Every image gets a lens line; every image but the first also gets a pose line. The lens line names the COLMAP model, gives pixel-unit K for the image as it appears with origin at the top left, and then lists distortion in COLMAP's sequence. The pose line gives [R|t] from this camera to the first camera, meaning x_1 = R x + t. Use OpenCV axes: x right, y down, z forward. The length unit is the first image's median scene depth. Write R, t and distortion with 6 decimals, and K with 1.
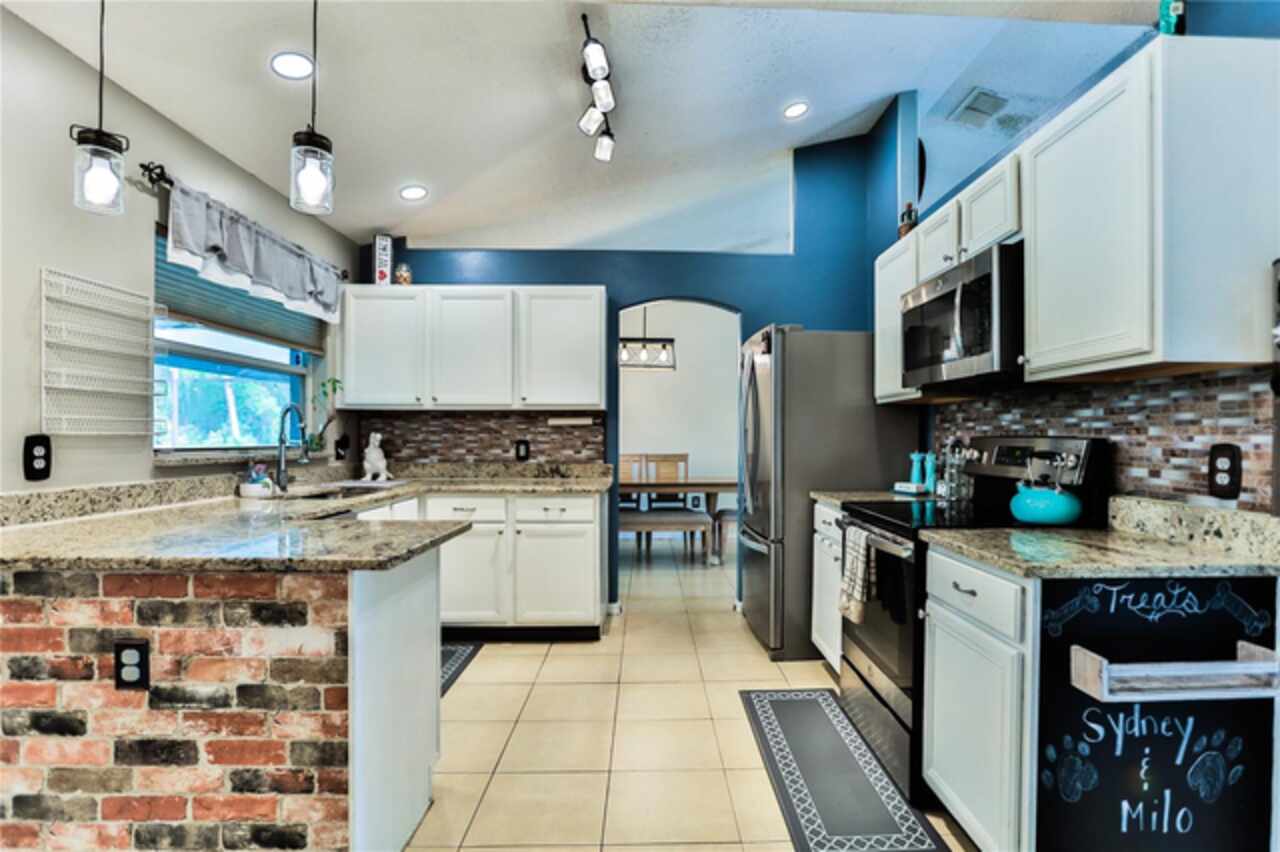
lens RADIAL K [[596.3, 0, 640.0], [0, 596.3, 426.0], [0, 0, 1]] dist [-0.000084, -0.000024]
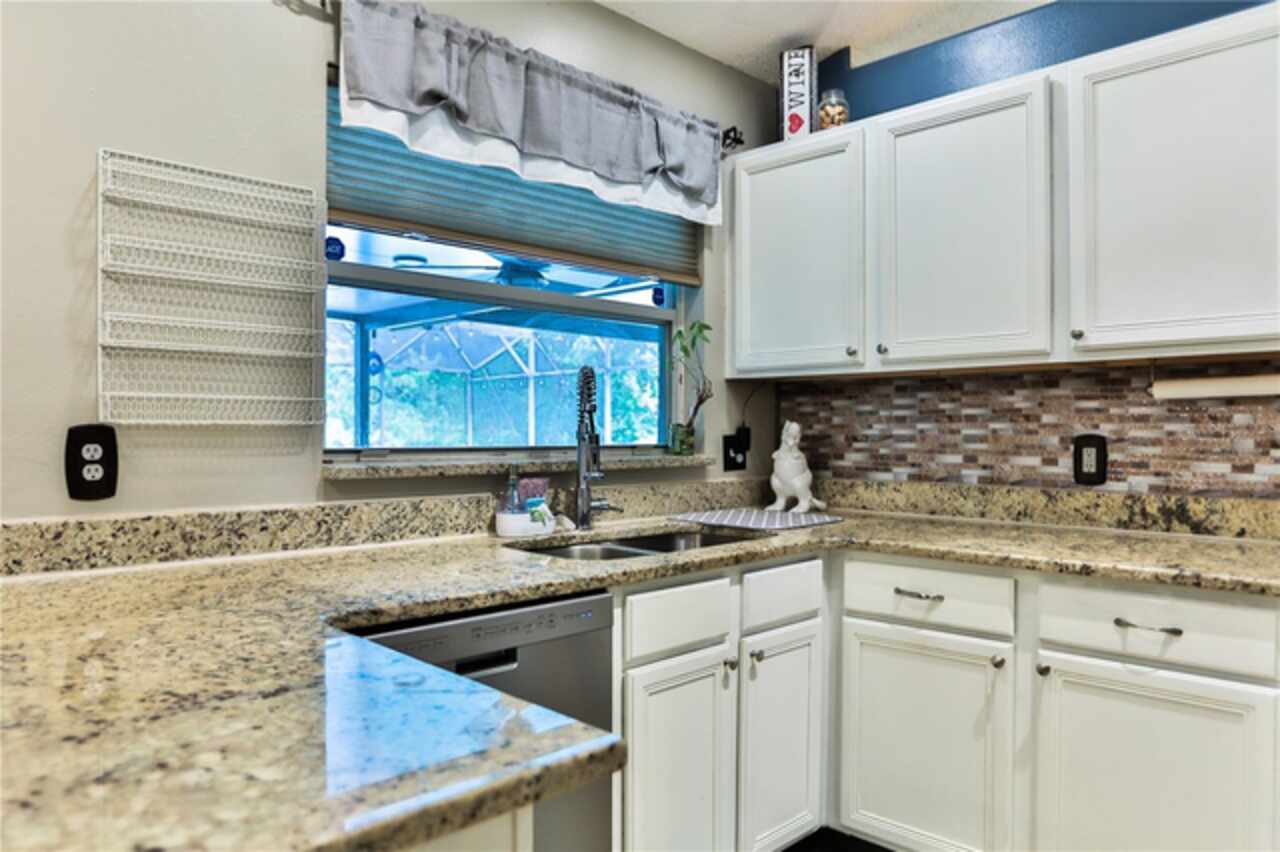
lens RADIAL K [[863.4, 0, 640.0], [0, 863.4, 426.0], [0, 0, 1]] dist [-0.040927, 0.003737]
pose [[0.717967, -0.005035, -0.696059, -0.004589], [0.013565, 0.999885, 0.006759, 0.009709], [0.695945, -0.014295, 0.717952, 0.412529]]
